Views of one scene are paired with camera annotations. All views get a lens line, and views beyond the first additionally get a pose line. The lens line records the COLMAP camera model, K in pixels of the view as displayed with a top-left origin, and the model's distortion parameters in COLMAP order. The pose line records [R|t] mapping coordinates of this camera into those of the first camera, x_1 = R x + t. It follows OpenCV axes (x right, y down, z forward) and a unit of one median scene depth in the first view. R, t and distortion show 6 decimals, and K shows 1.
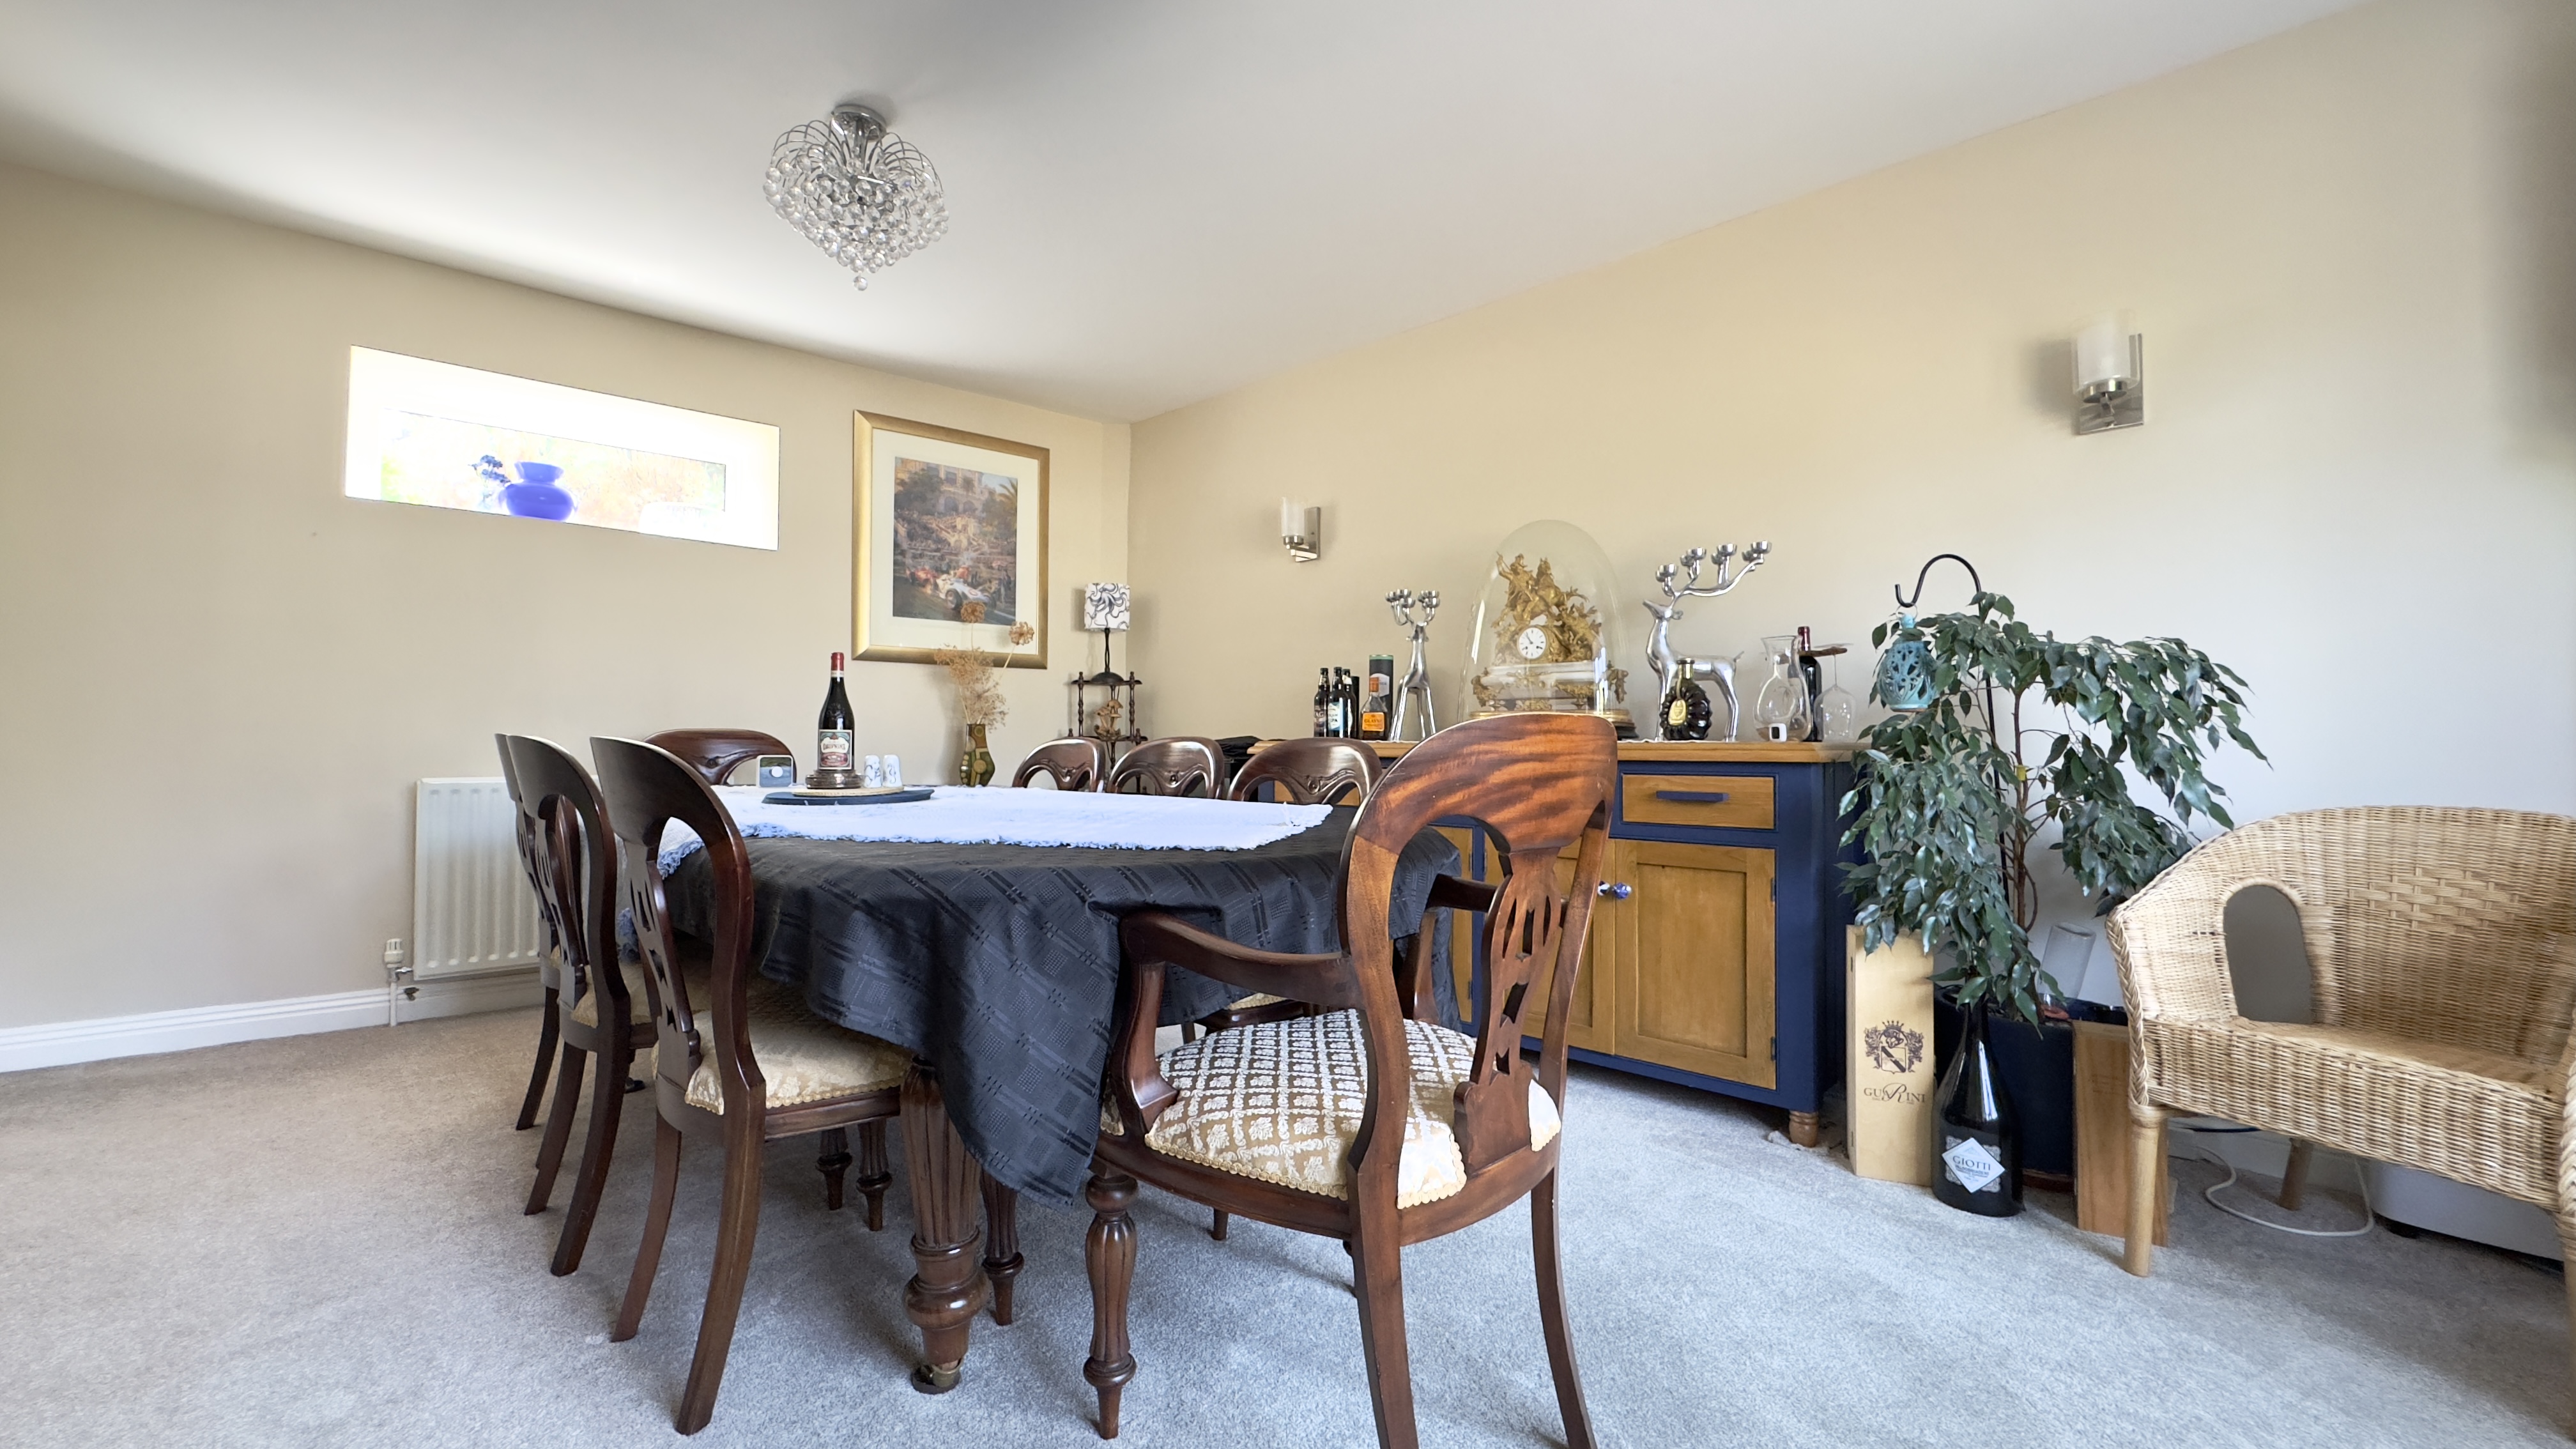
lens RADIAL K [[1030.7, 0, 1286.9], [0, 1030.7, 719.9], [0, 0, 1]] dist [-0.001713, -0.000259]
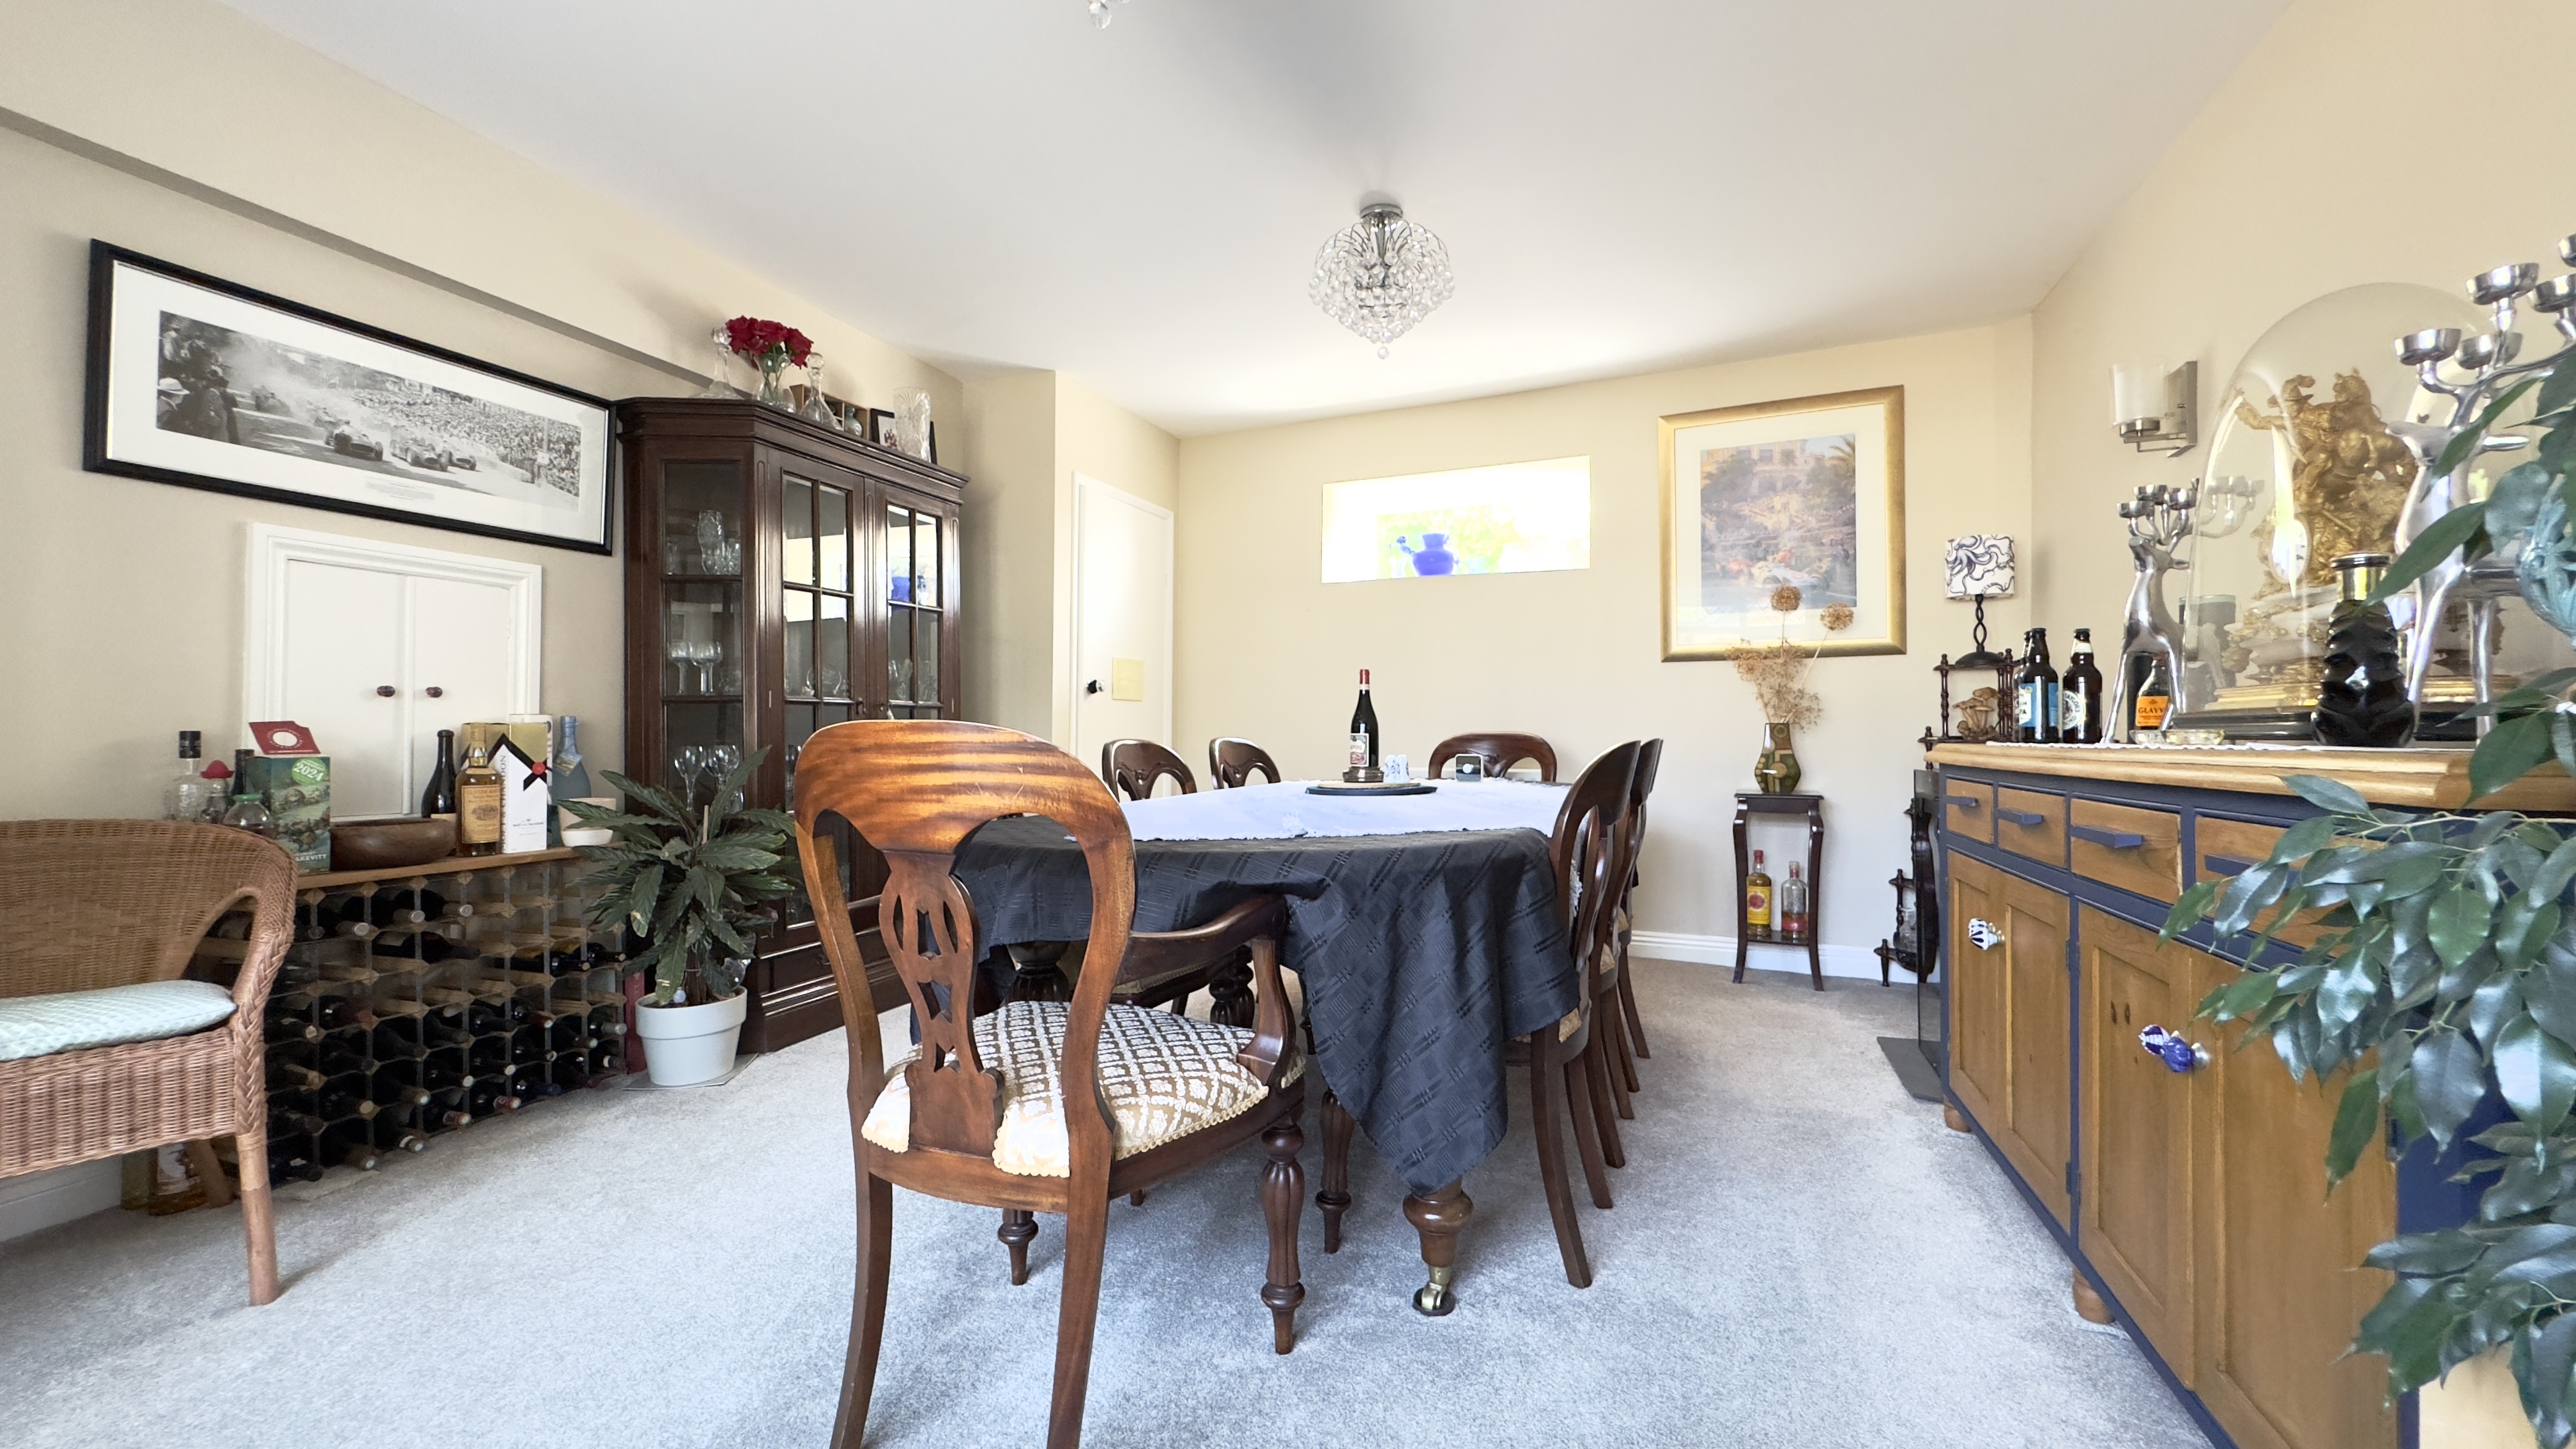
lens RADIAL K [[1030.7, 0, 1286.9], [0, 1030.7, 719.9], [0, 0, 1]] dist [-0.001713, -0.000259]
pose [[0.393602, -0.019010, -0.919084, 0.352740], [0.019384, 0.999735, -0.012377, 0.003879], [0.919077, -0.012944, 0.393867, 0.247437]]
